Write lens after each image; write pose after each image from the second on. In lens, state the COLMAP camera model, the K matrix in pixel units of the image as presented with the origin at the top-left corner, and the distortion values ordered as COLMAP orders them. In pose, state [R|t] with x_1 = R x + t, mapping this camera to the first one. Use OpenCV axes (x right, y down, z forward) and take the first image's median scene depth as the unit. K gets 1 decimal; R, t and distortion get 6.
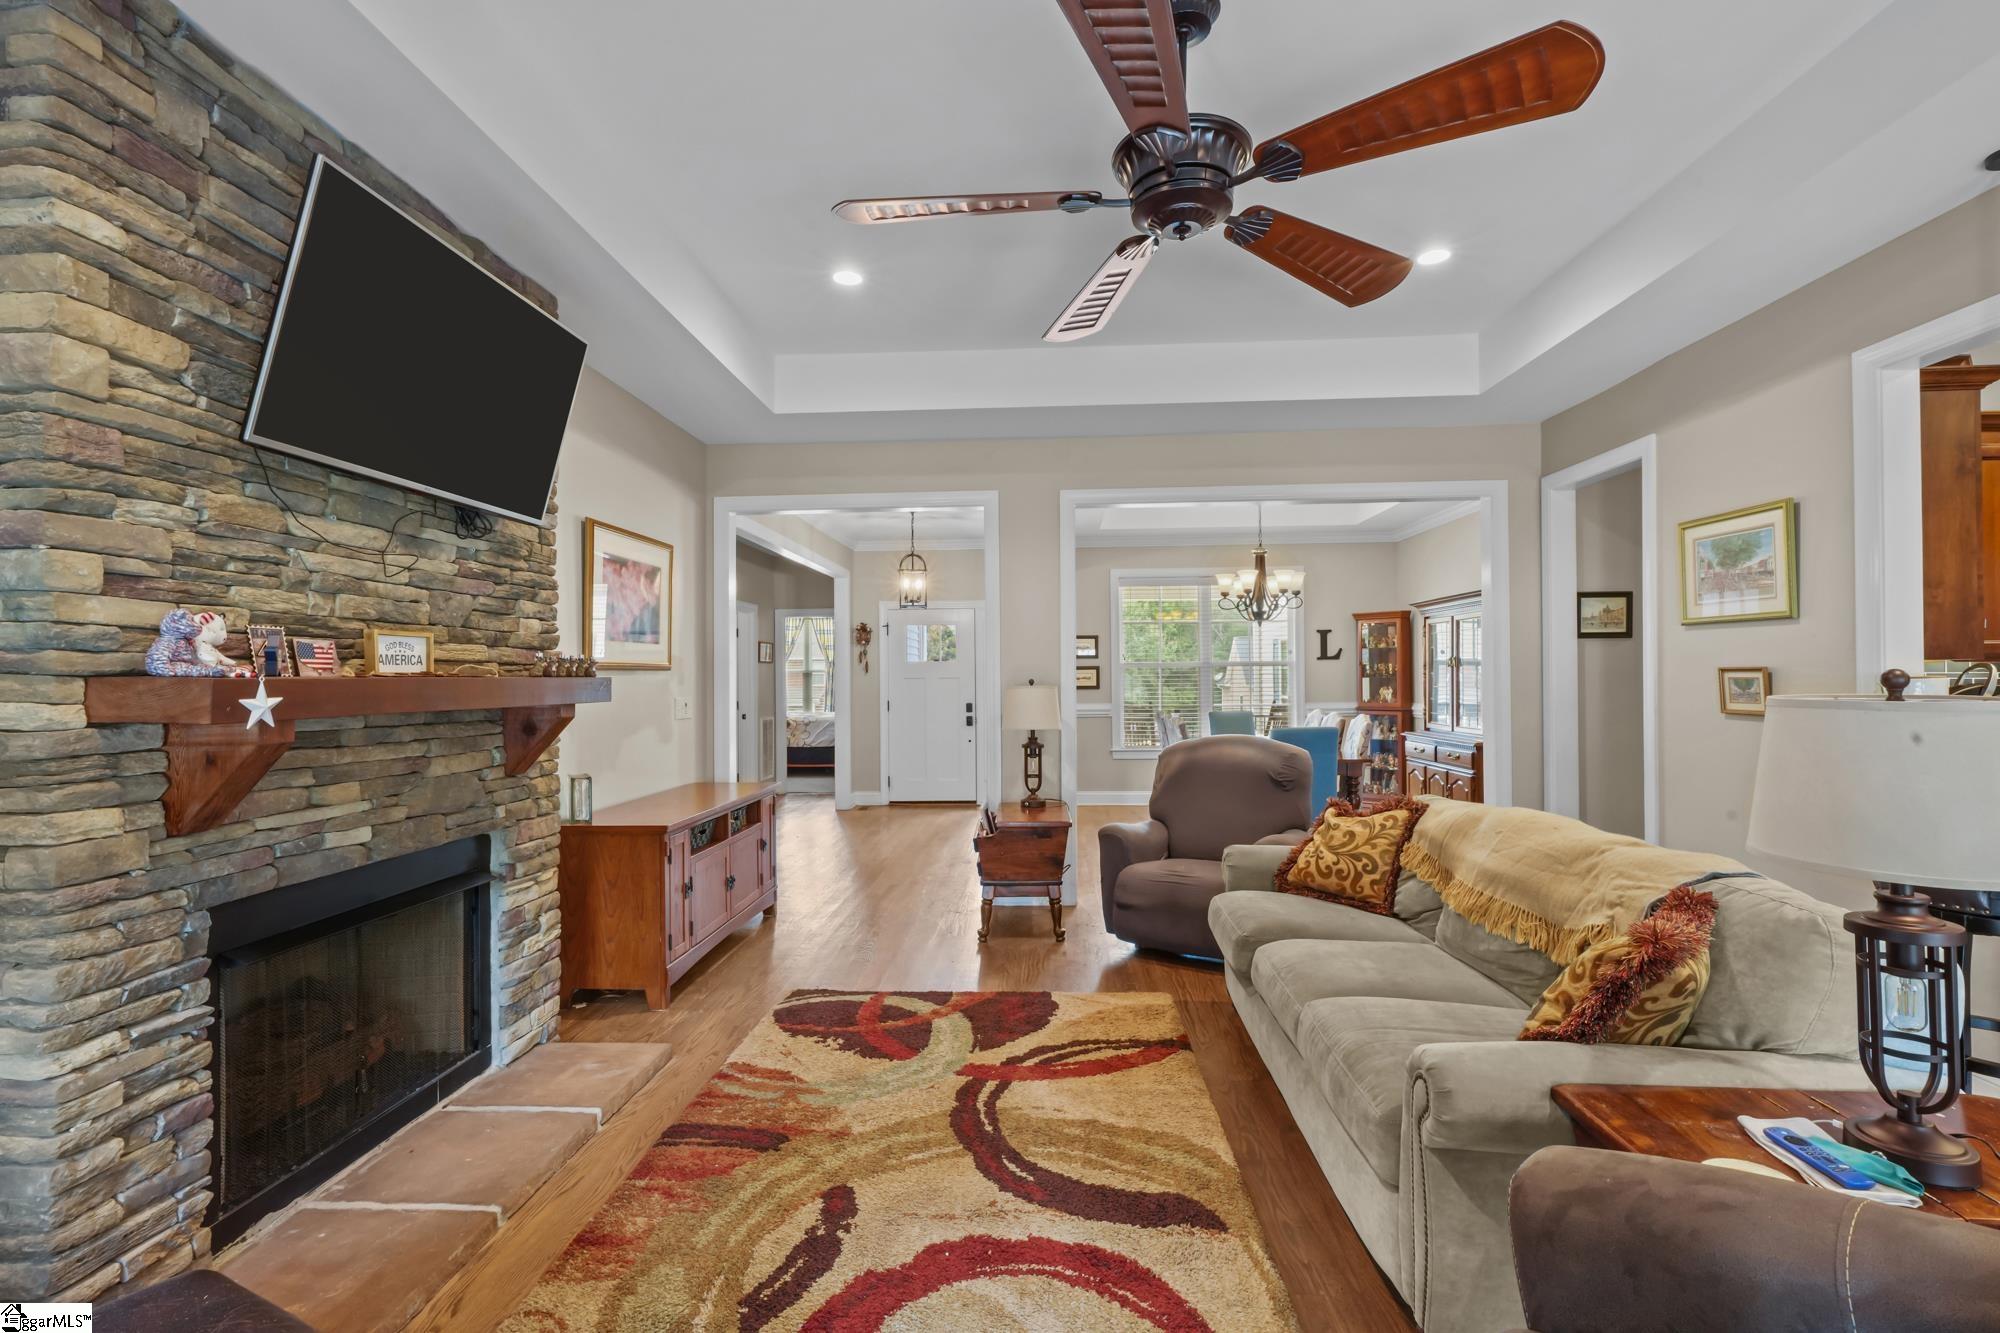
lens RADIAL K [[903.2, 0, 986.8], [0, 903.2, 673.3], [0, 0, 1]] dist [-0.001361, 0.000402]
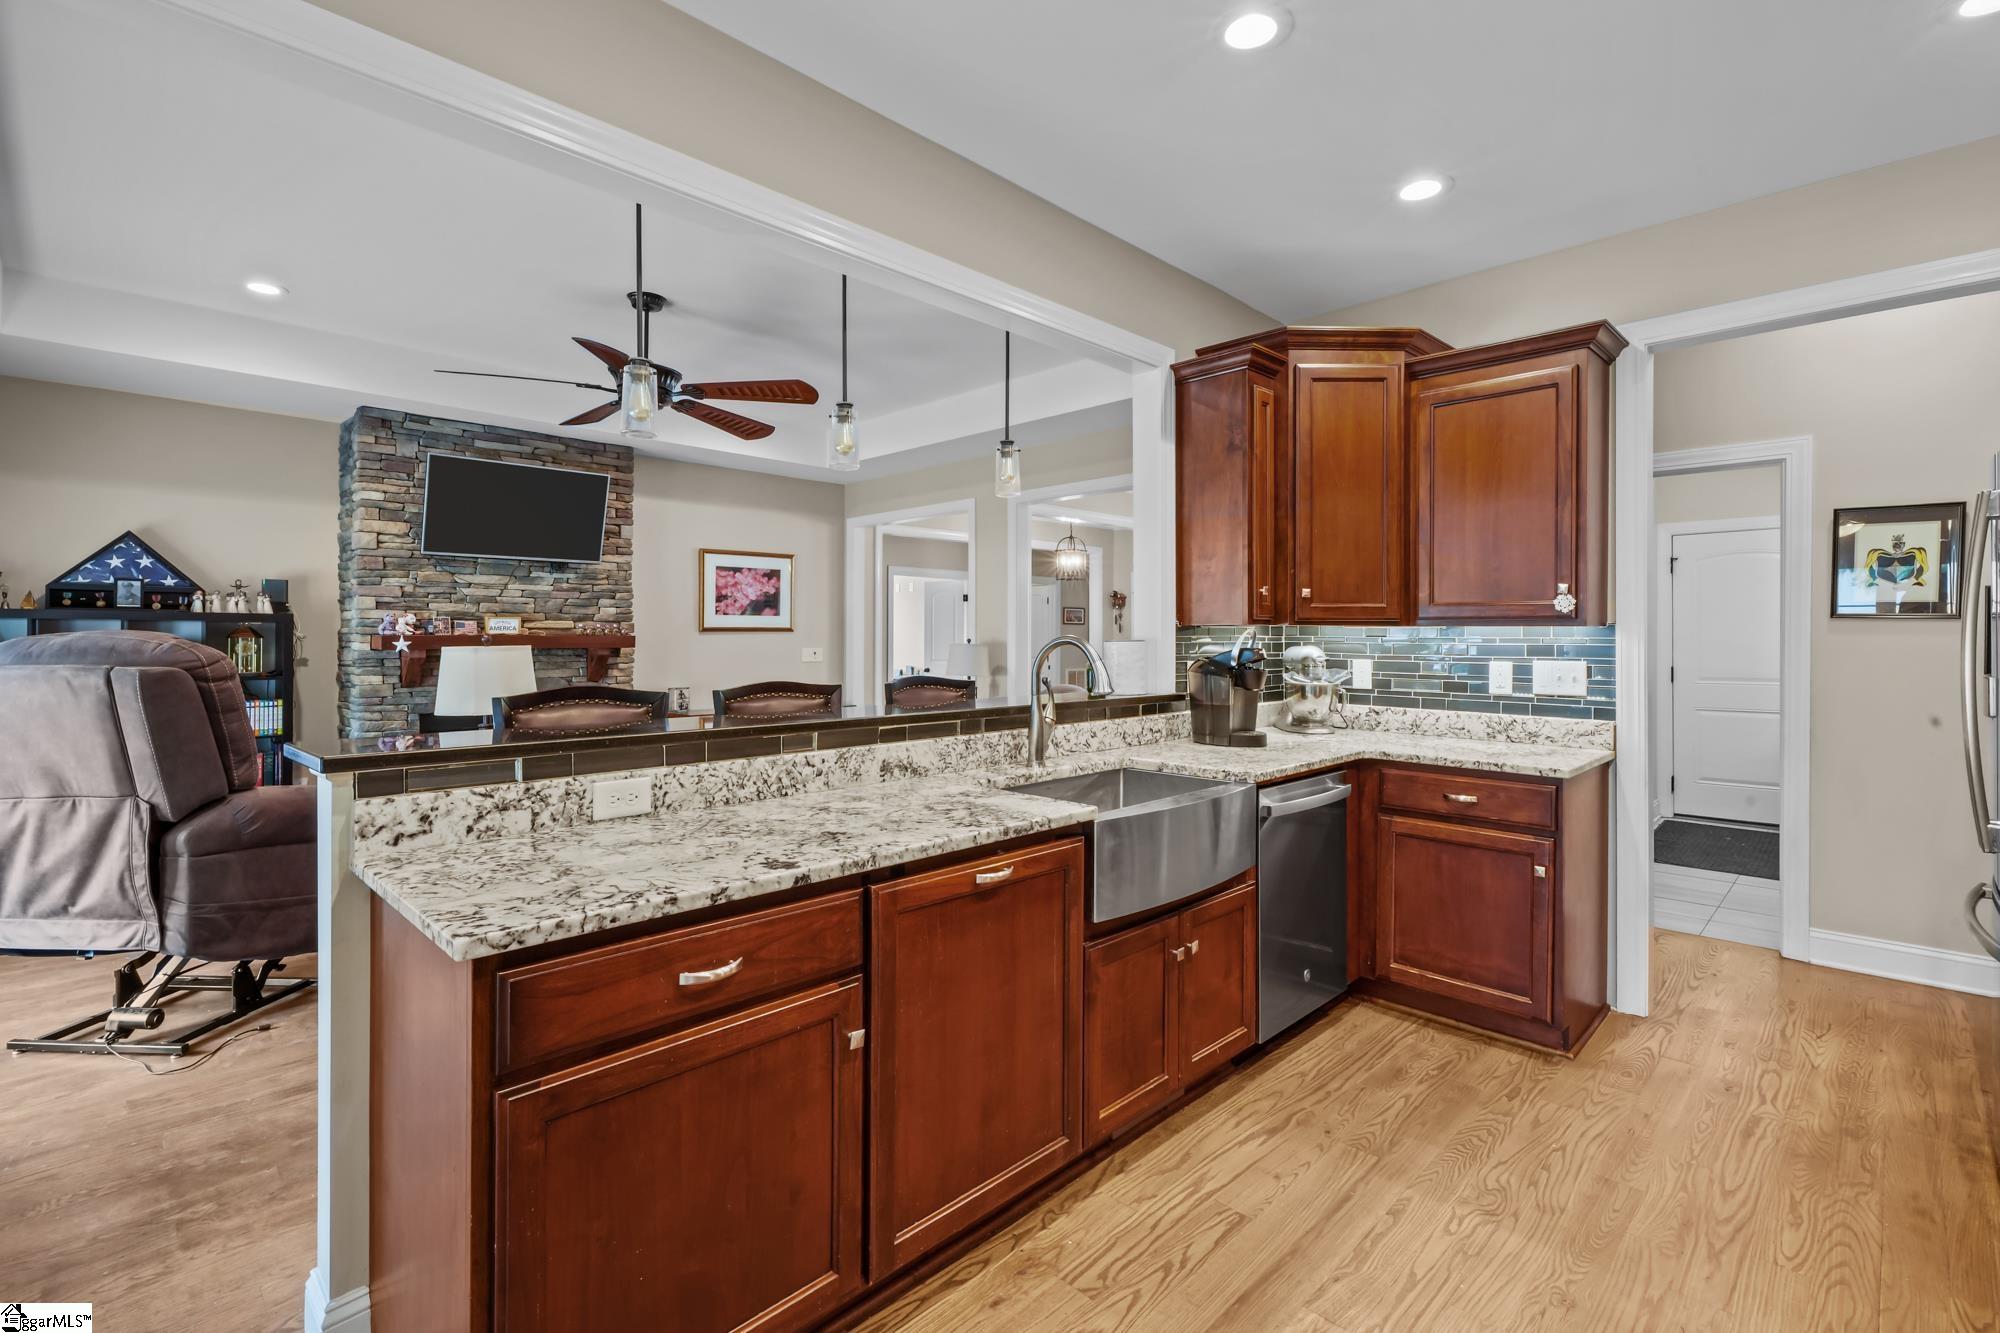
lens RADIAL K [[903.2, 0, 1000.6], [0, 903.2, 641.2], [0, 0, 1]] dist [-0.001361, 0.000402]
pose [[0.759379, 0.008646, -0.650591, 1.646238], [-0.001916, 0.999937, 0.011051, -0.007648], [0.650645, -0.007145, 0.759348, 0.001640]]
